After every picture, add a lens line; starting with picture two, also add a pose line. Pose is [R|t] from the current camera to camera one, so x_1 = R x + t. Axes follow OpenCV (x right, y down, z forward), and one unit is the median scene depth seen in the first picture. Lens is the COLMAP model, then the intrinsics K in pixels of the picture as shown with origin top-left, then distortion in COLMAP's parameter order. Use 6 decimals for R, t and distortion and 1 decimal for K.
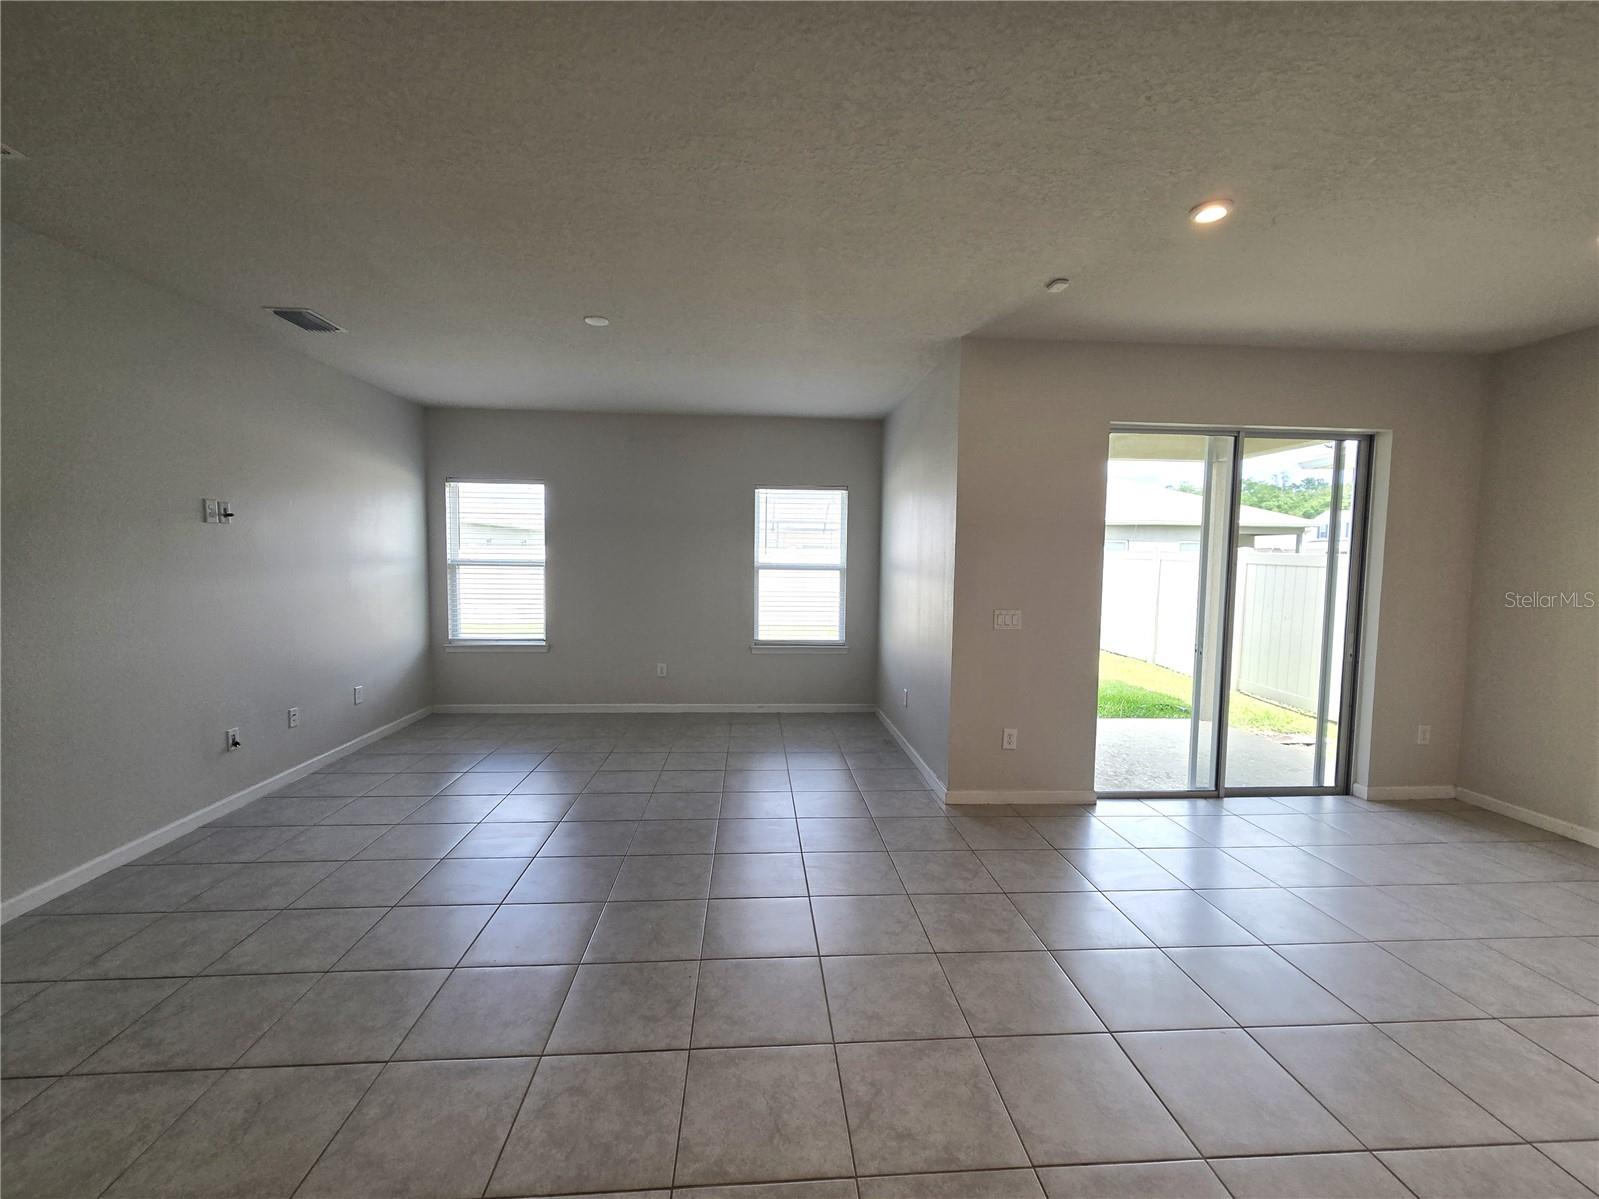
lens RADIAL K [[669.1, 0, 798.5], [0, 669.1, 596.4], [0, 0, 1]] dist [0.002053, -0.000368]
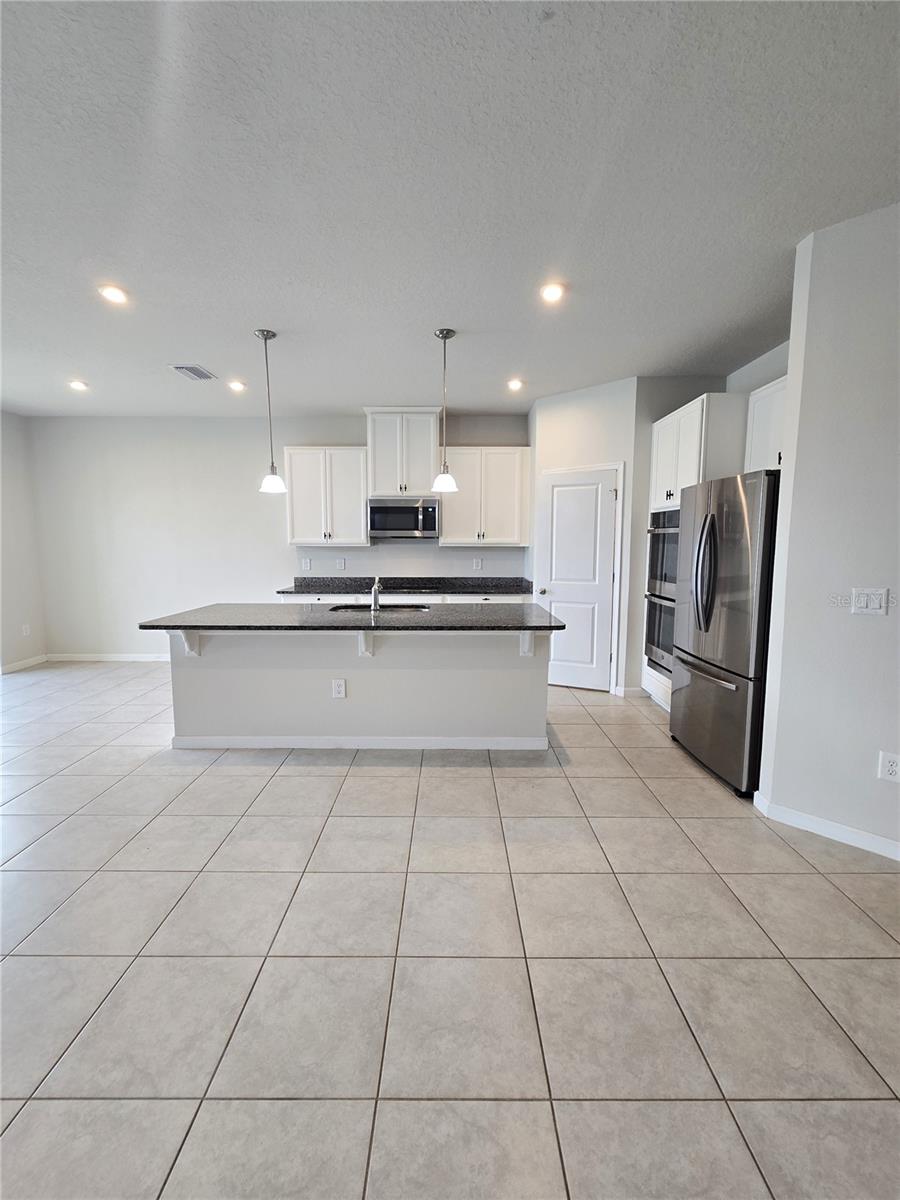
lens RADIAL K [[502.1, 0, 455.0], [0, 502.1, 598.2], [0, 0, 1]] dist [0.002053, -0.000368]
pose [[0.067368, -0.125694, 0.989779, -0.292694], [0.061108, 0.990690, 0.121651, 0.029718], [-0.995855, 0.052288, 0.074422, -0.231404]]
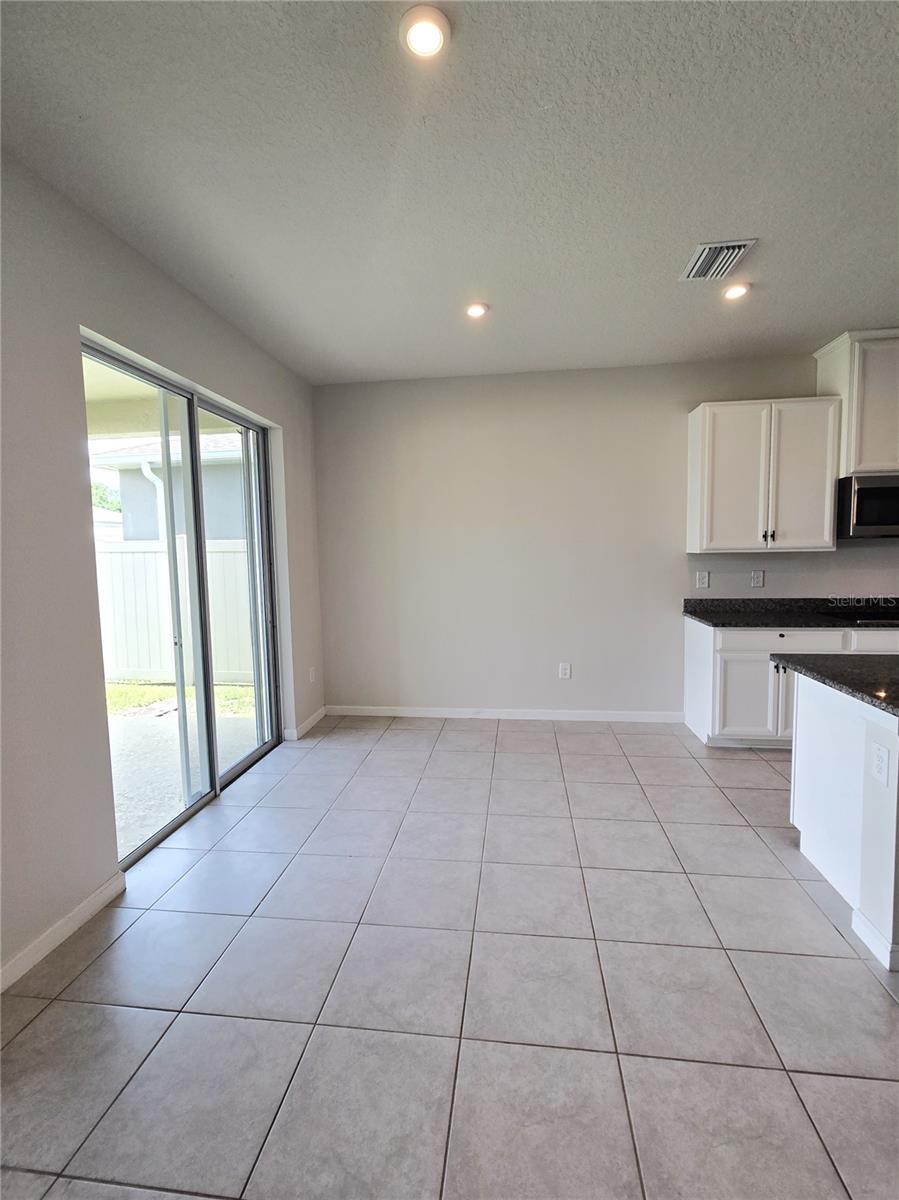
lens RADIAL K [[528.8, 0, 458.3], [0, 528.8, 592.7], [0, 0, 1]] dist [0.001827, -0.000486]
pose [[0.190914, -0.096228, 0.976879, 0.006461], [0.079904, 0.993404, 0.082240, -0.011239], [-0.978349, 0.062356, 0.197344, 0.508447]]
